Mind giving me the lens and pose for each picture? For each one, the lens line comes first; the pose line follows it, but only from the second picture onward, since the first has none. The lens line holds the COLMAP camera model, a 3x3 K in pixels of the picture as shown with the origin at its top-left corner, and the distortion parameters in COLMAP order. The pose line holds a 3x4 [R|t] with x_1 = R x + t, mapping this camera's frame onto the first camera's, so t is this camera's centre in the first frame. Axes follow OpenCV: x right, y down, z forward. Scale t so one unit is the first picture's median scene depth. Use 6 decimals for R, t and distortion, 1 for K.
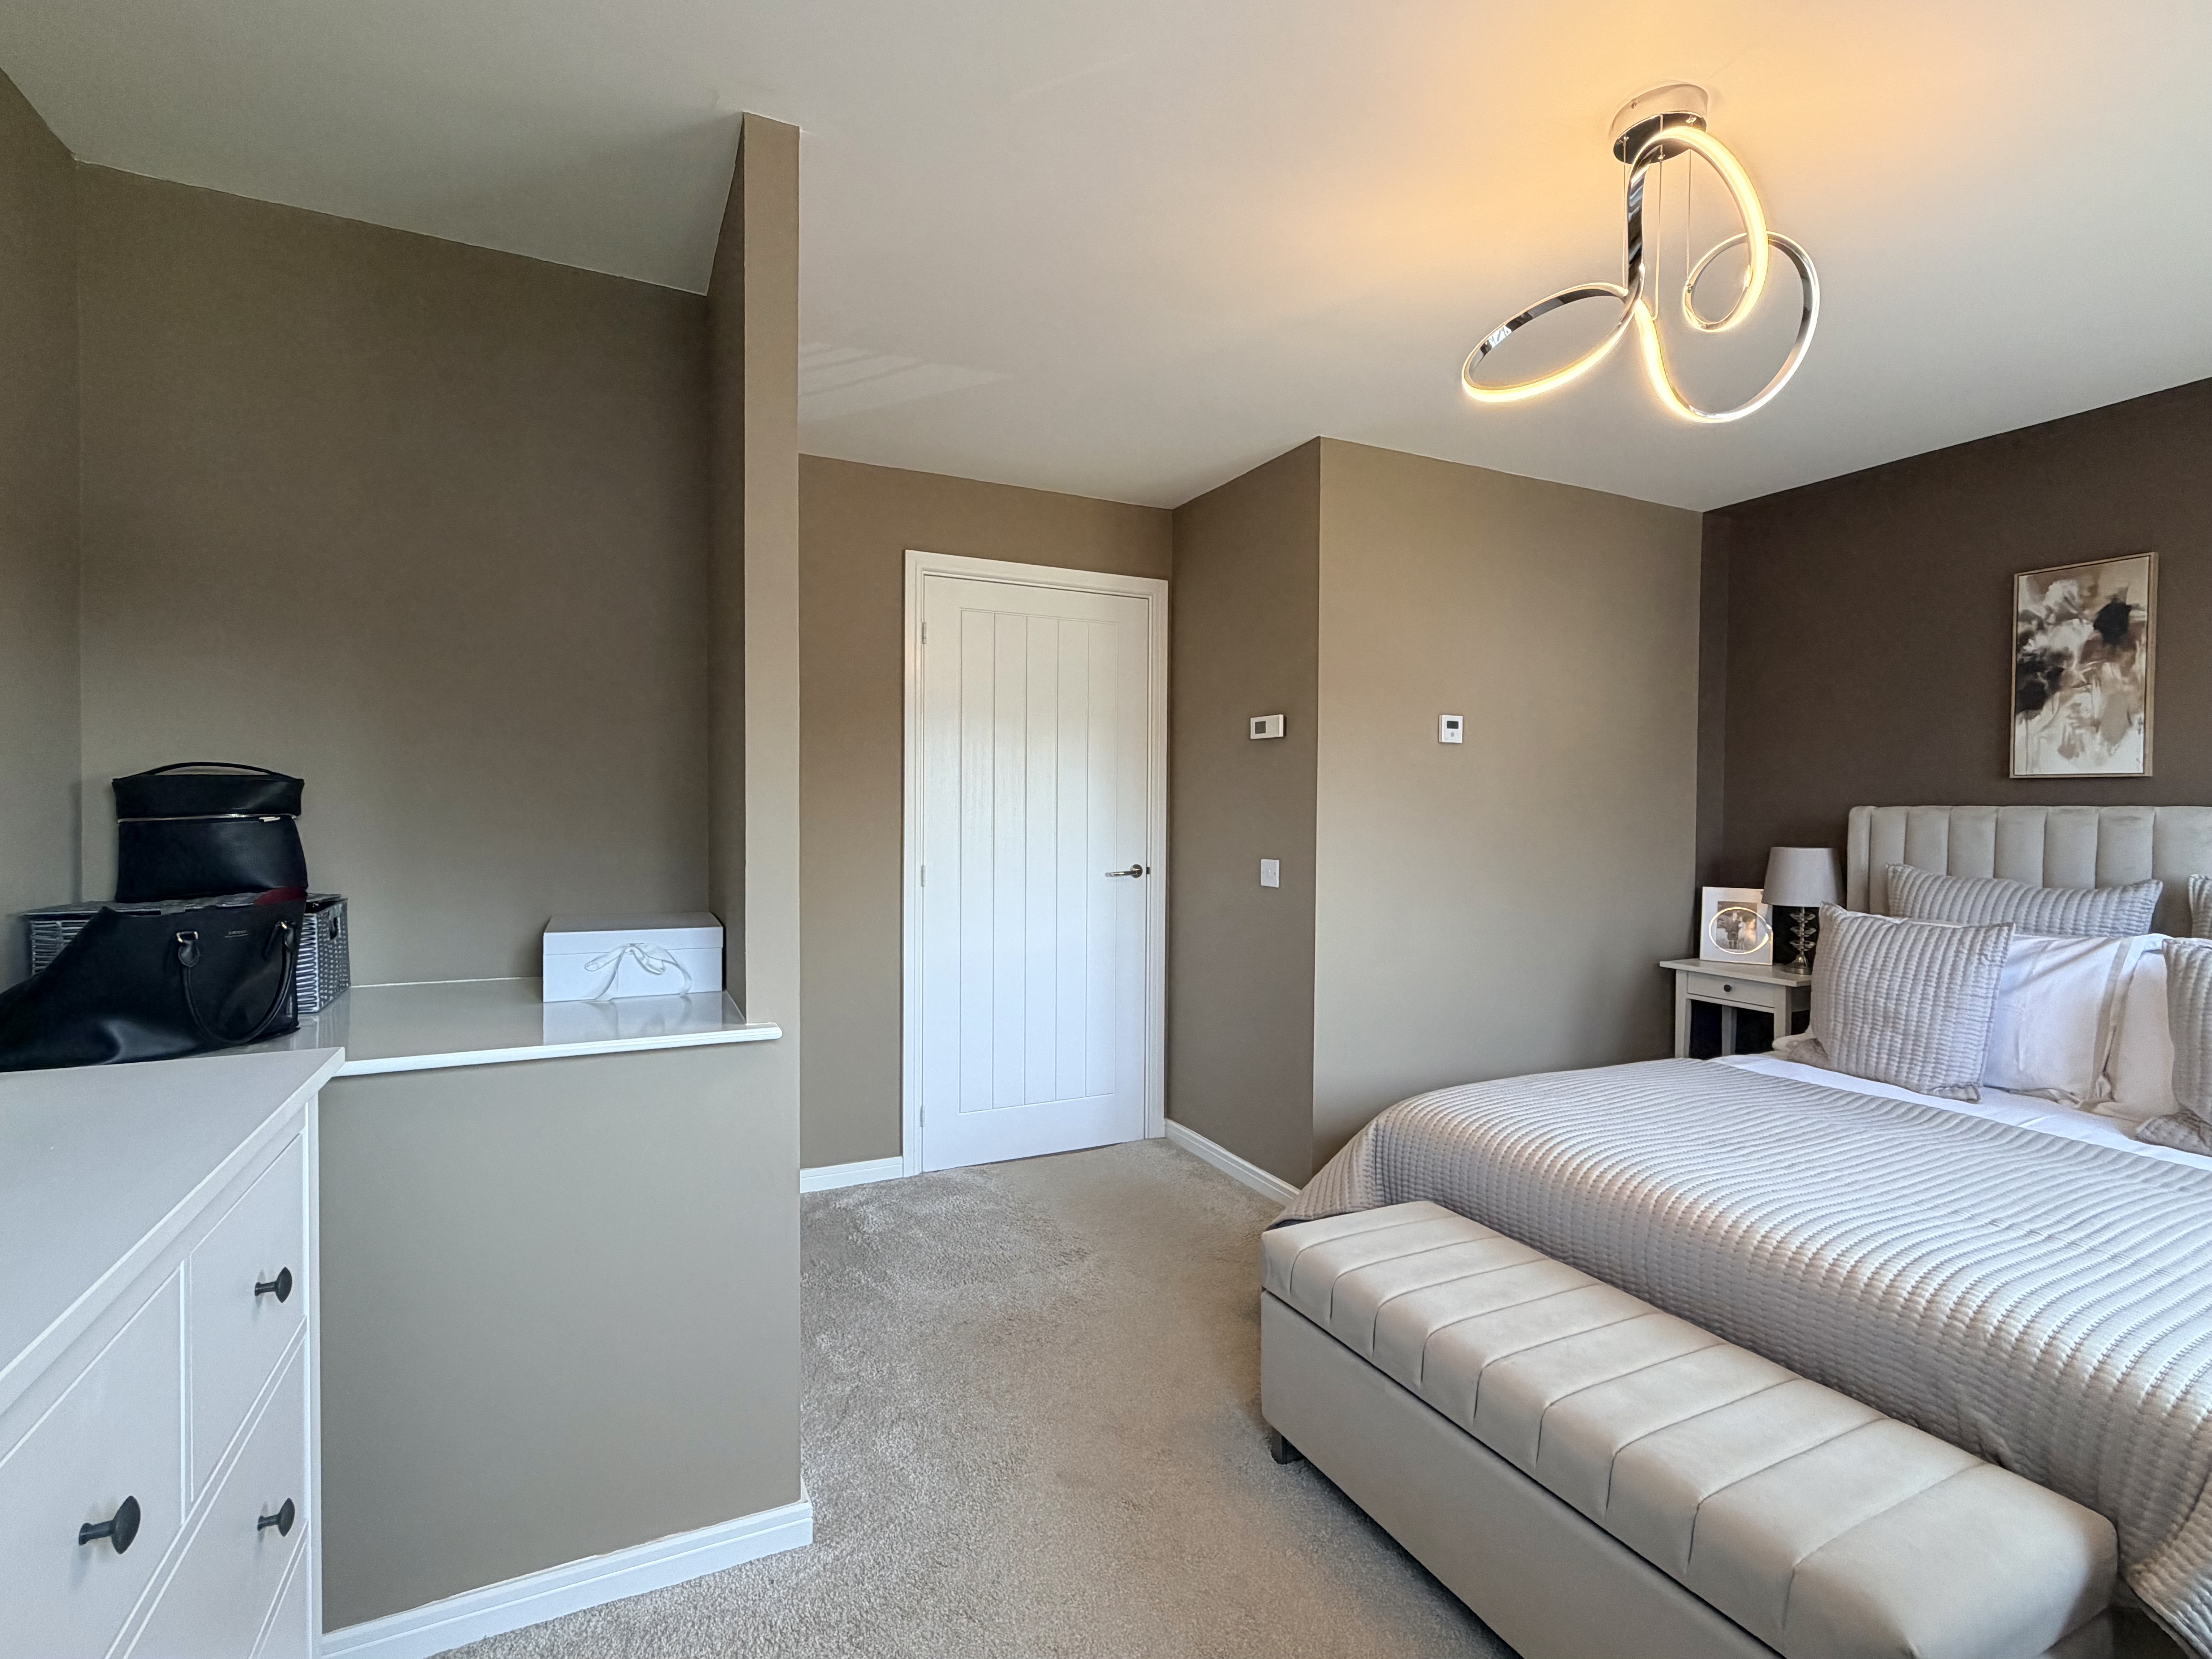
lens RADIAL K [[1038.4, 0, 1102.1], [0, 1038.4, 827.8], [0, 0, 1]] dist [0.000392, 0.000206]
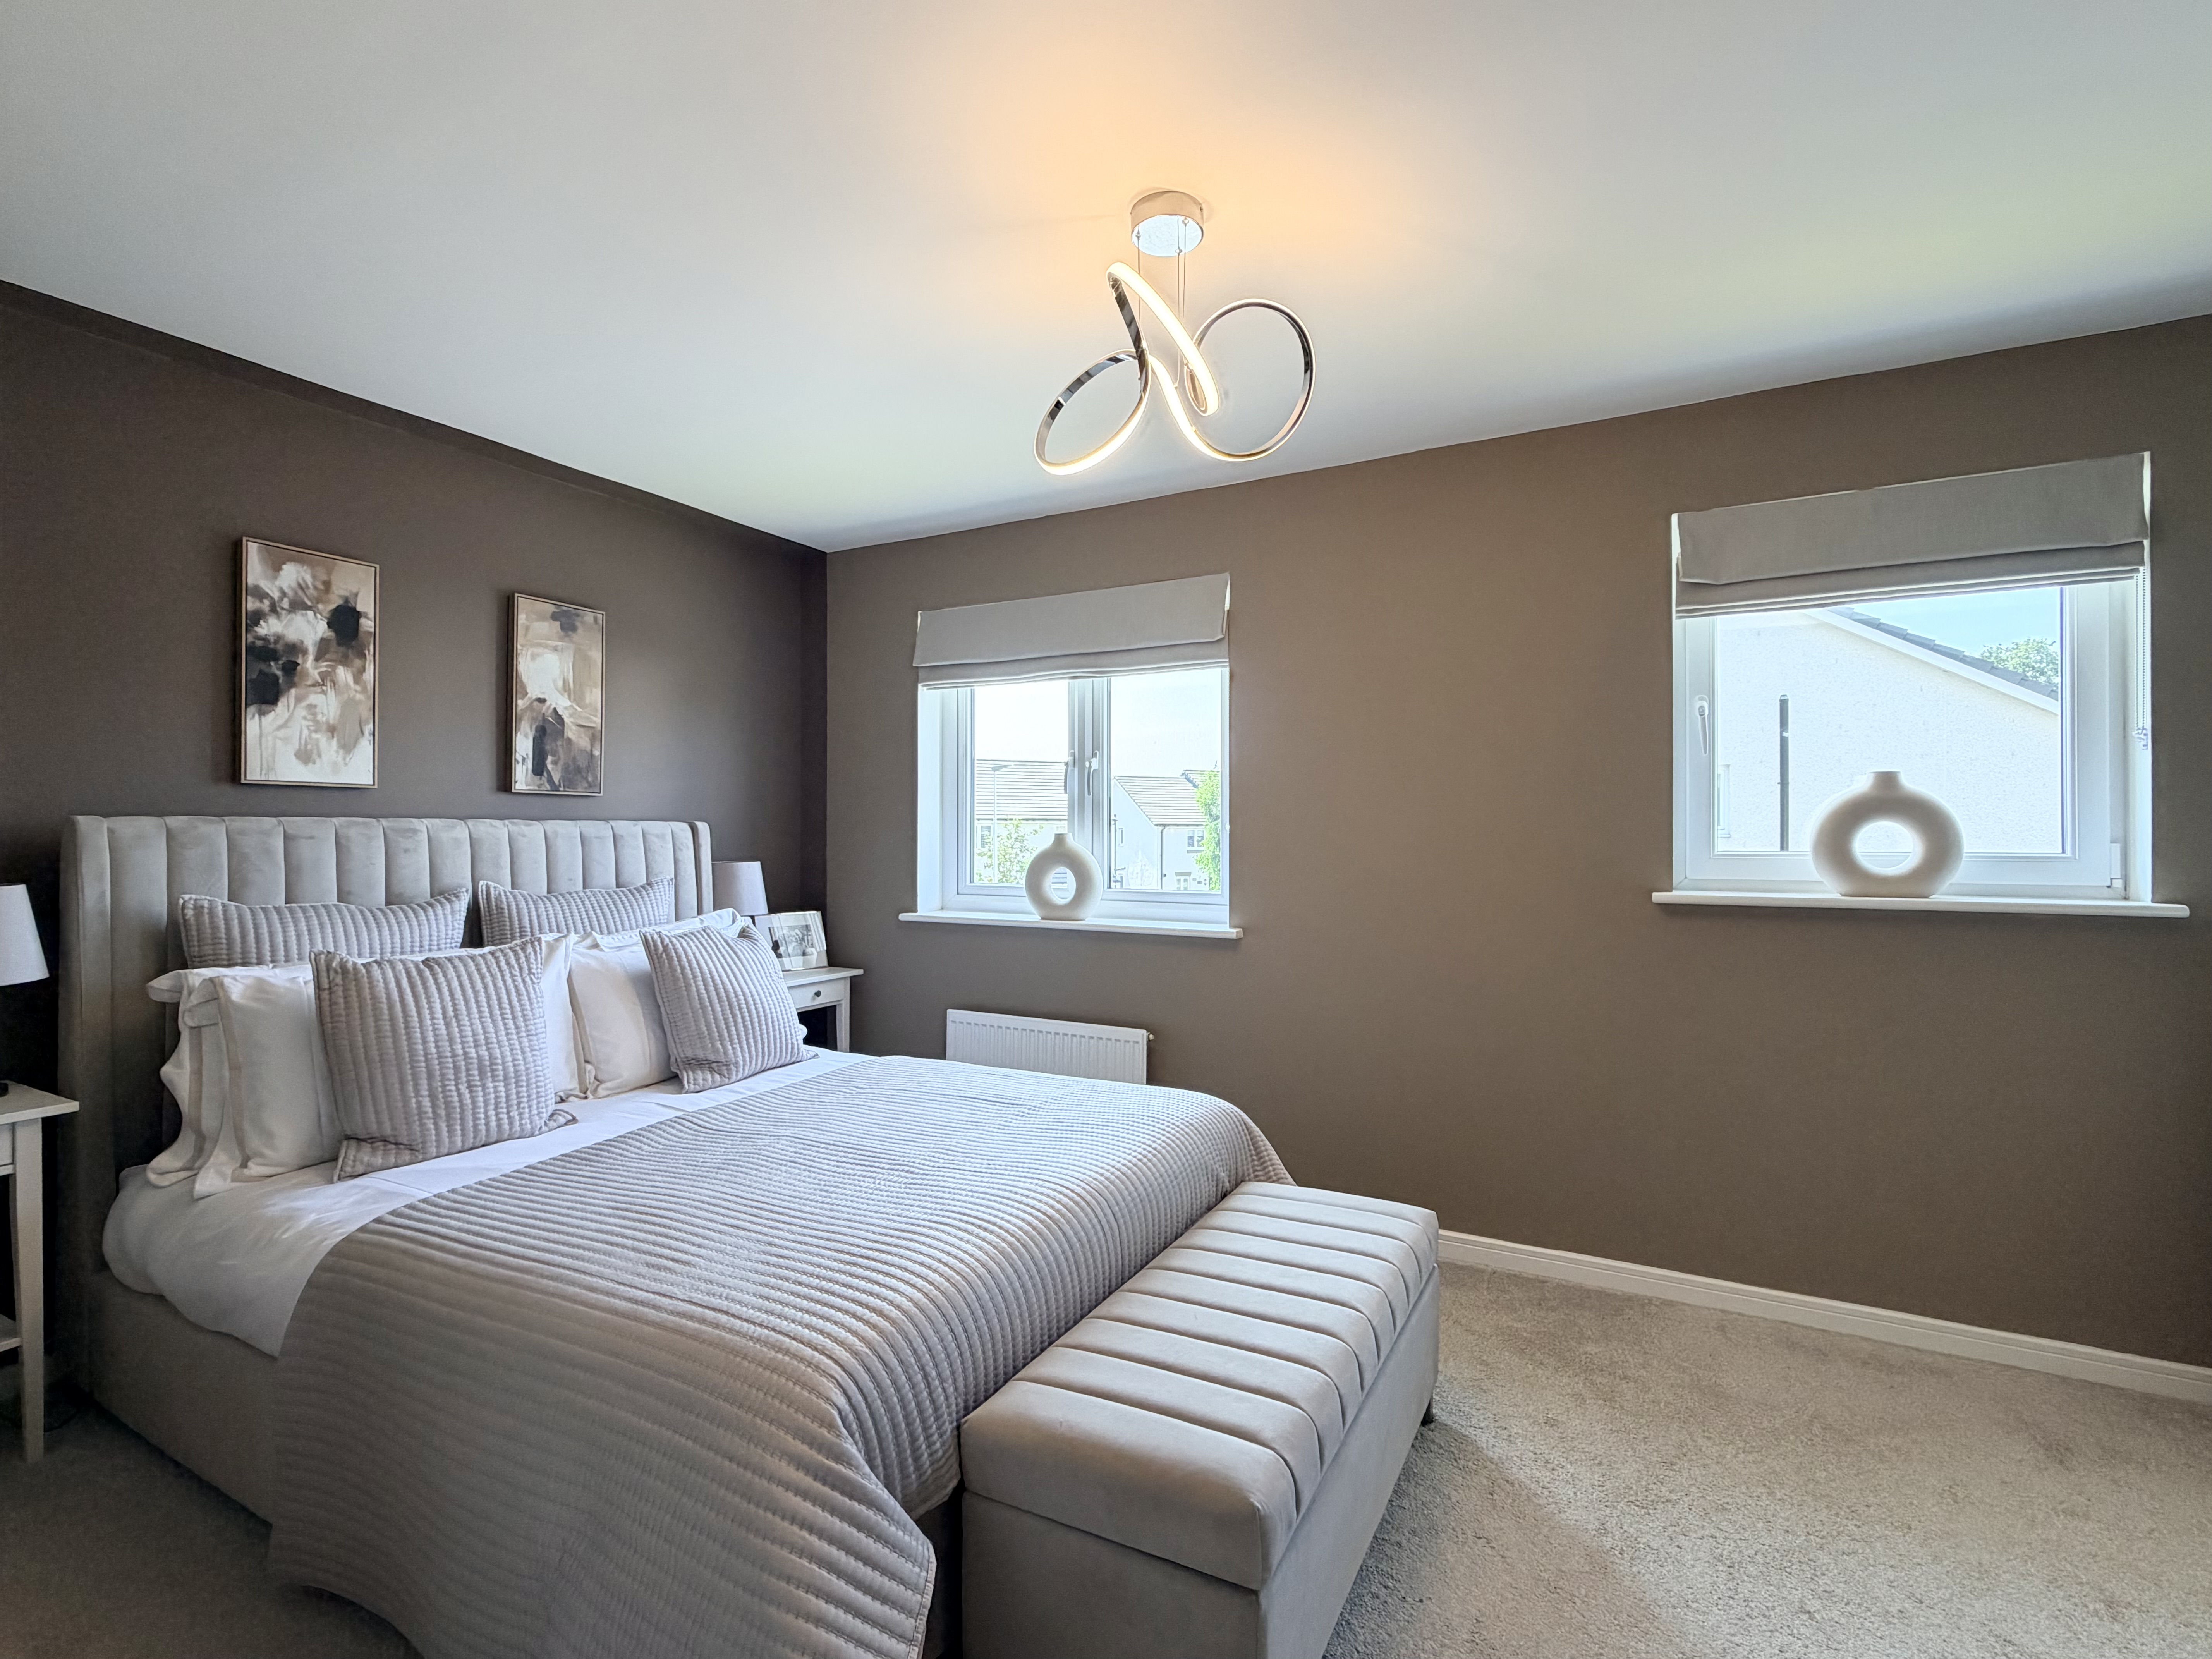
lens RADIAL K [[1038.4, 0, 1102.1], [0, 1038.4, 827.8], [0, 0, 1]] dist [0.000392, 0.000206]
pose [[-0.583867, -0.007371, 0.811816, -0.202208], [0.012572, 0.999757, 0.018119, -0.019758], [-0.811752, 0.020785, -0.583632, 0.971538]]
